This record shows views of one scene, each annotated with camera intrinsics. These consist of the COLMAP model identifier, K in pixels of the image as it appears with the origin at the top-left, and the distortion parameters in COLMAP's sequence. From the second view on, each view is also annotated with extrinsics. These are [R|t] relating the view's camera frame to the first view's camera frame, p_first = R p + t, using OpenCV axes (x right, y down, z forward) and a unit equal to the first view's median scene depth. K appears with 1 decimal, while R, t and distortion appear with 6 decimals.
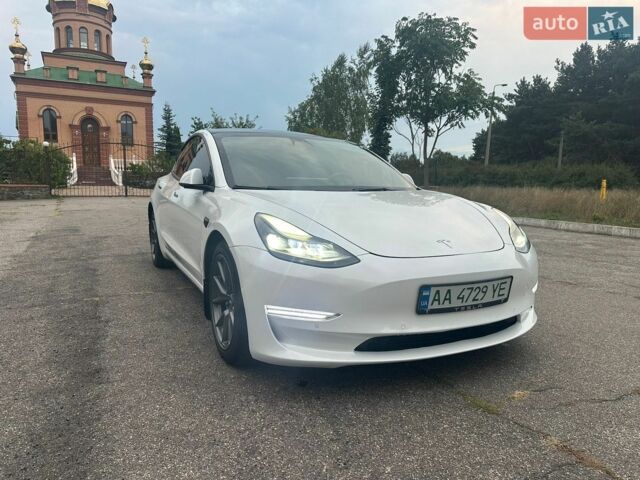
lens RADIAL K [[447.5, 0, 316.1], [0, 447.5, 243.1], [0, 0, 1]] dist [0.042109, -0.052278]
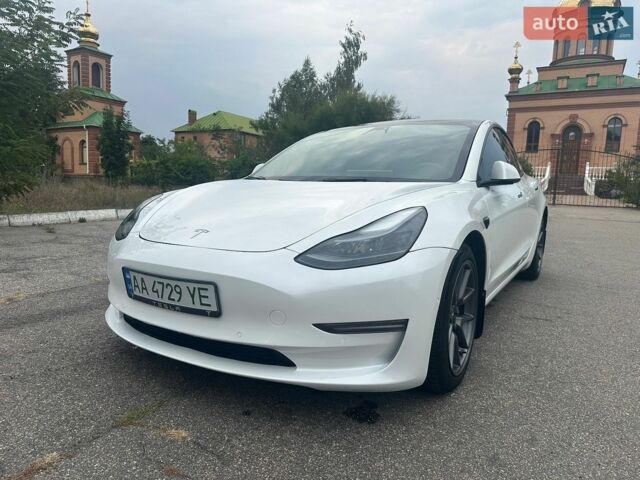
lens RADIAL K [[447.5, 0, 316.4], [0, 447.5, 243.2], [0, 0, 1]] dist [0.042109, -0.052278]
pose [[0.528258, 0.111160, -0.841776, 0.300950], [-0.129843, 0.990309, 0.049291, -0.013930], [0.839098, 0.083261, 0.537571, 0.192428]]
